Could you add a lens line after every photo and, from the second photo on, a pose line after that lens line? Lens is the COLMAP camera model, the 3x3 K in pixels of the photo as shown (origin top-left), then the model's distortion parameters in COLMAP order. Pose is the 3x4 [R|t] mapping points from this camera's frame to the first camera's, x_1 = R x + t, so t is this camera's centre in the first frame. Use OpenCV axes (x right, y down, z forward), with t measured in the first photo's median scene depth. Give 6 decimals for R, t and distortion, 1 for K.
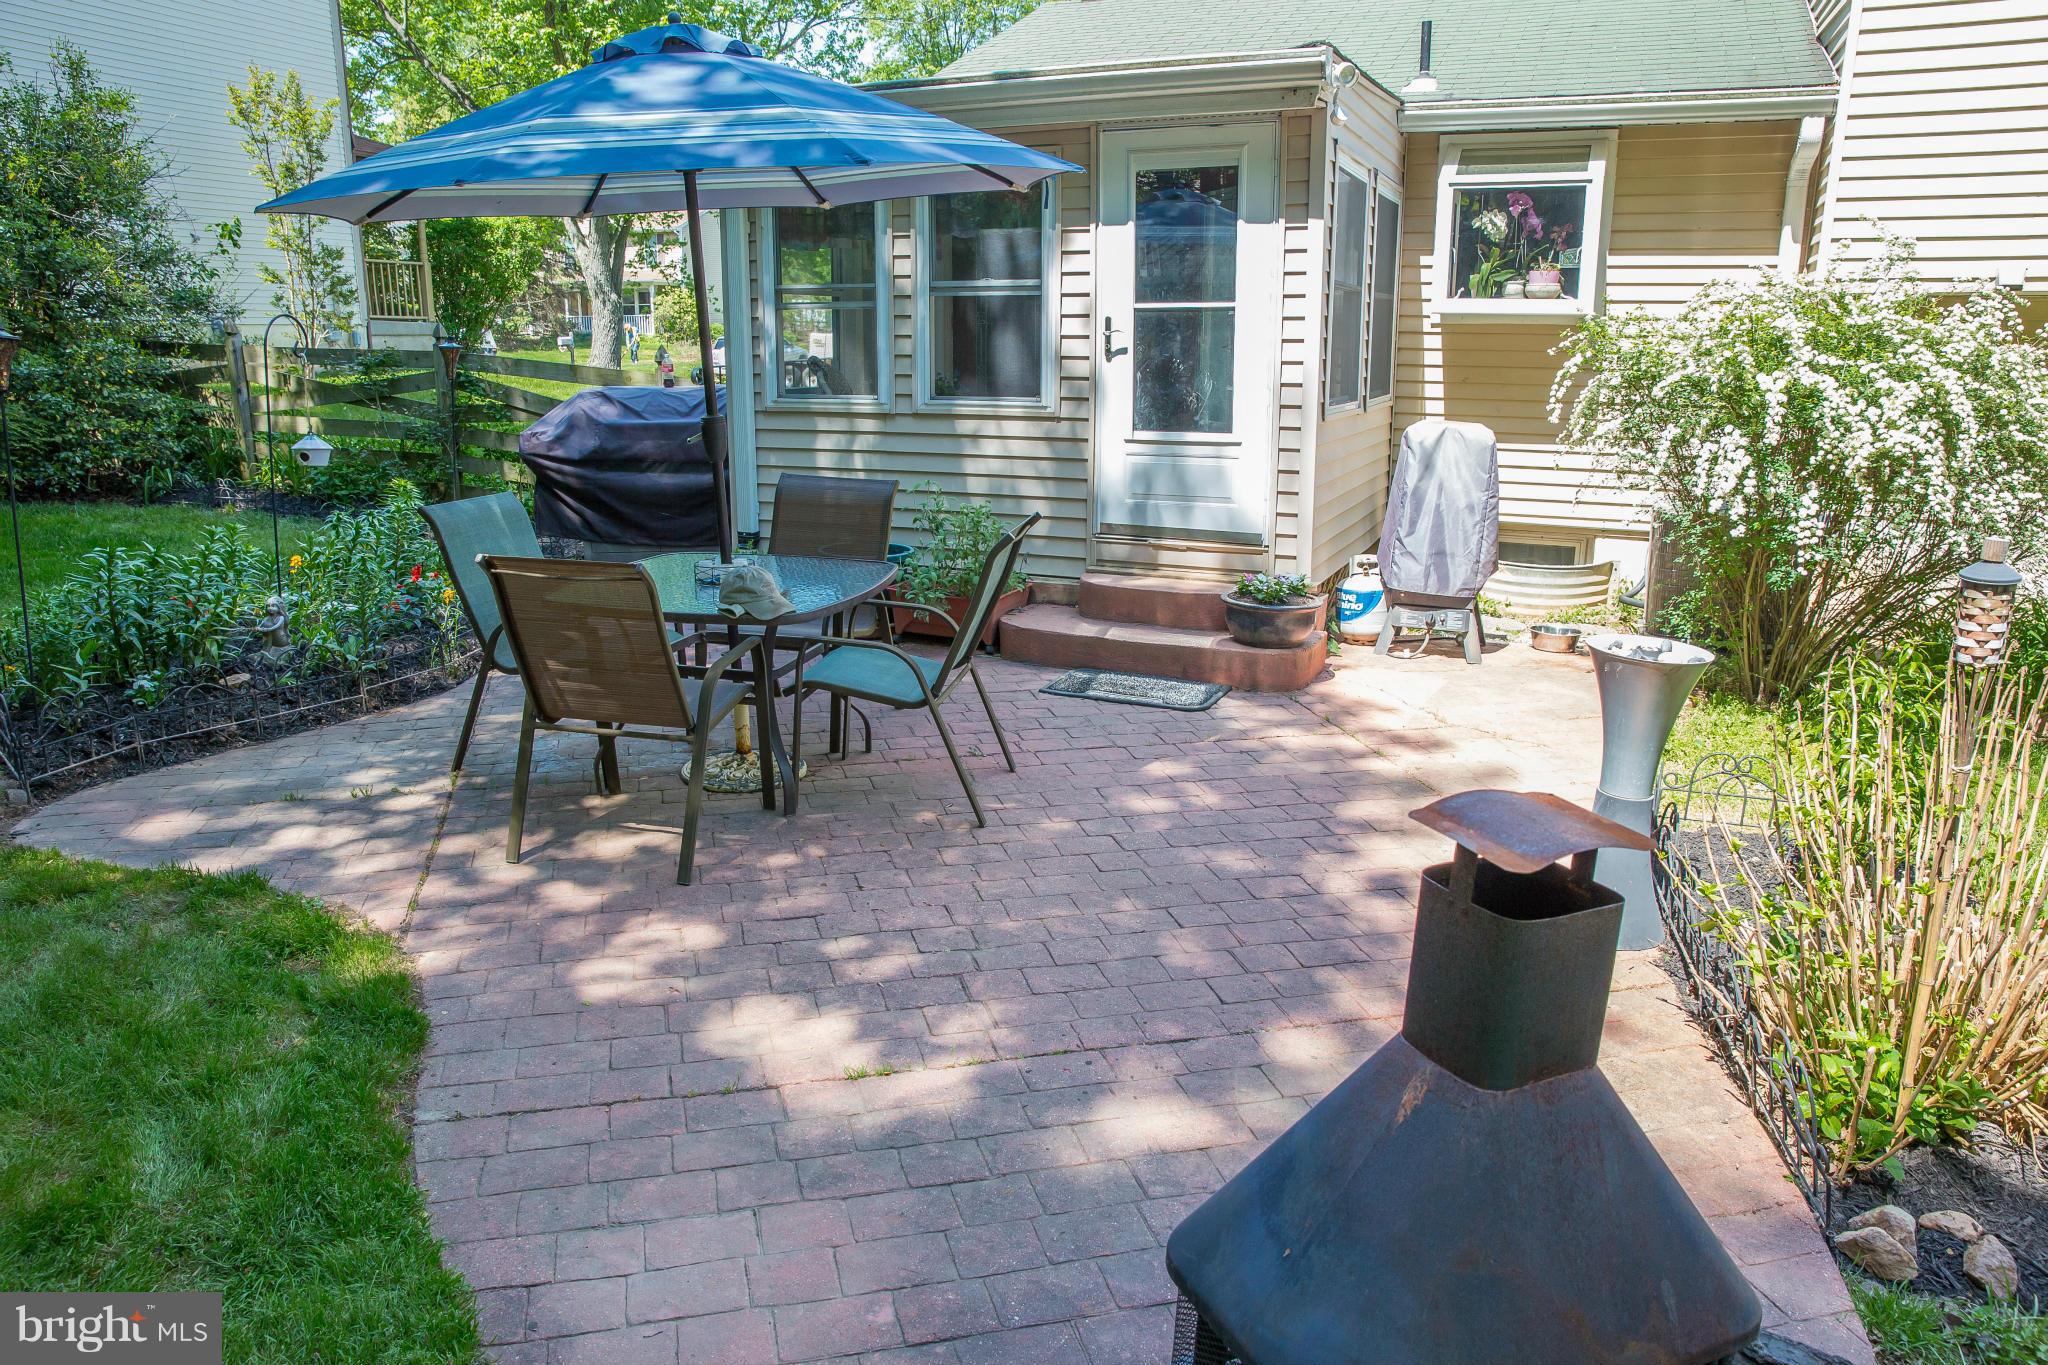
lens RADIAL K [[1402.8, 0, 1024.0], [0, 1402.8, 682.5], [0, 0, 1]] dist [-0.053569, 0.007625]
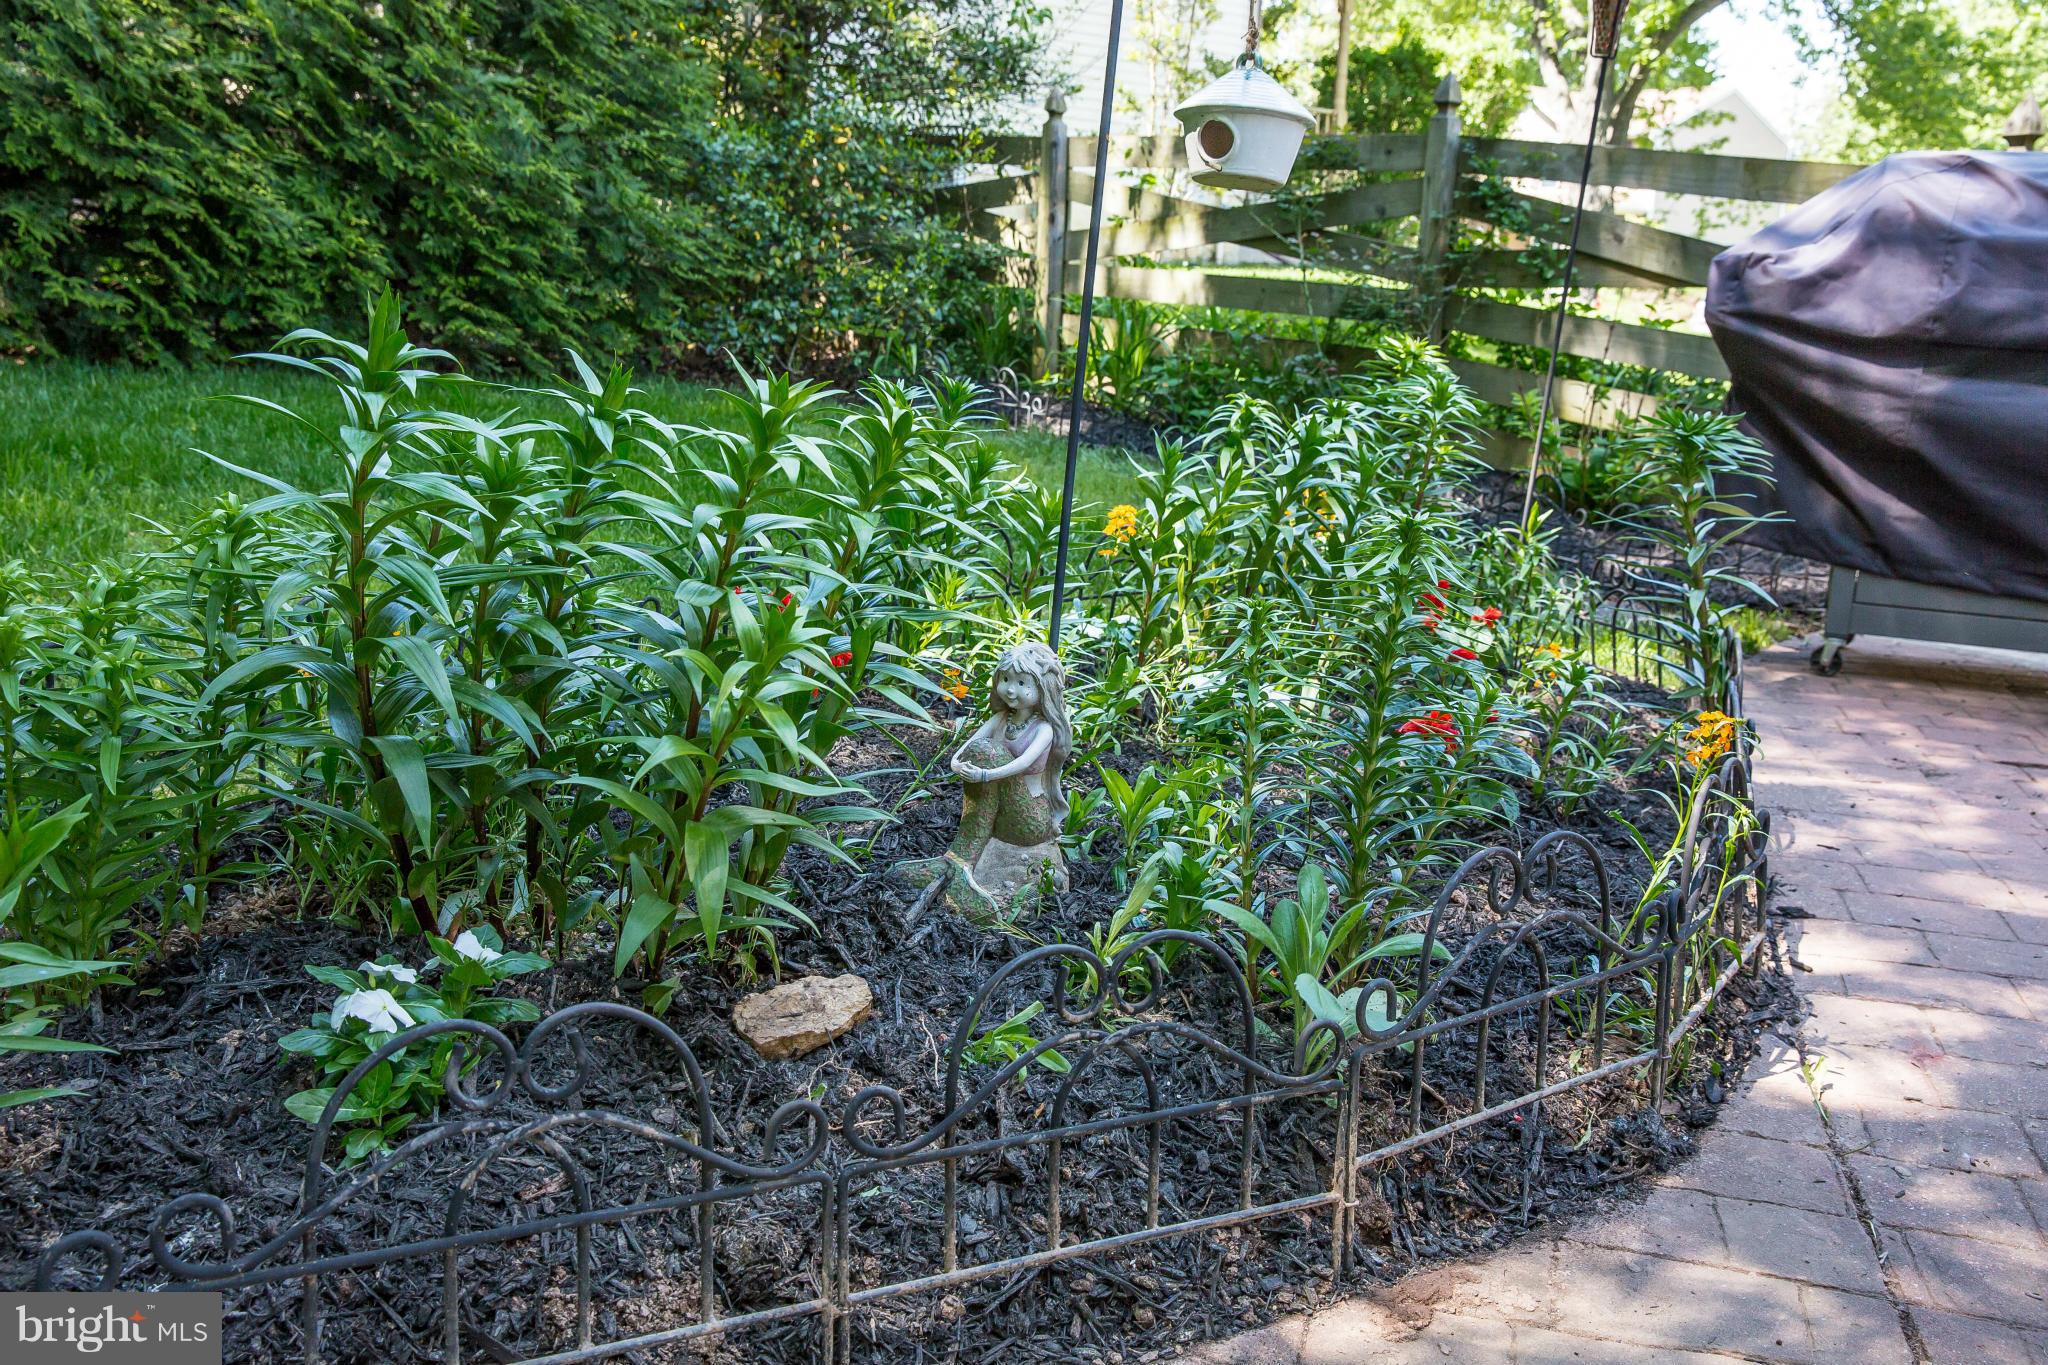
lens RADIAL K [[1402.8, 0, 1024.0], [0, 1402.8, 682.5], [0, 0, 1]] dist [-0.053569, 0.007625]
pose [[0.859369, 0.154942, -0.487317, -0.287068], [-0.164431, 0.986107, 0.023563, -0.041278], [0.484198, 0.059881, 0.872907, 0.532594]]
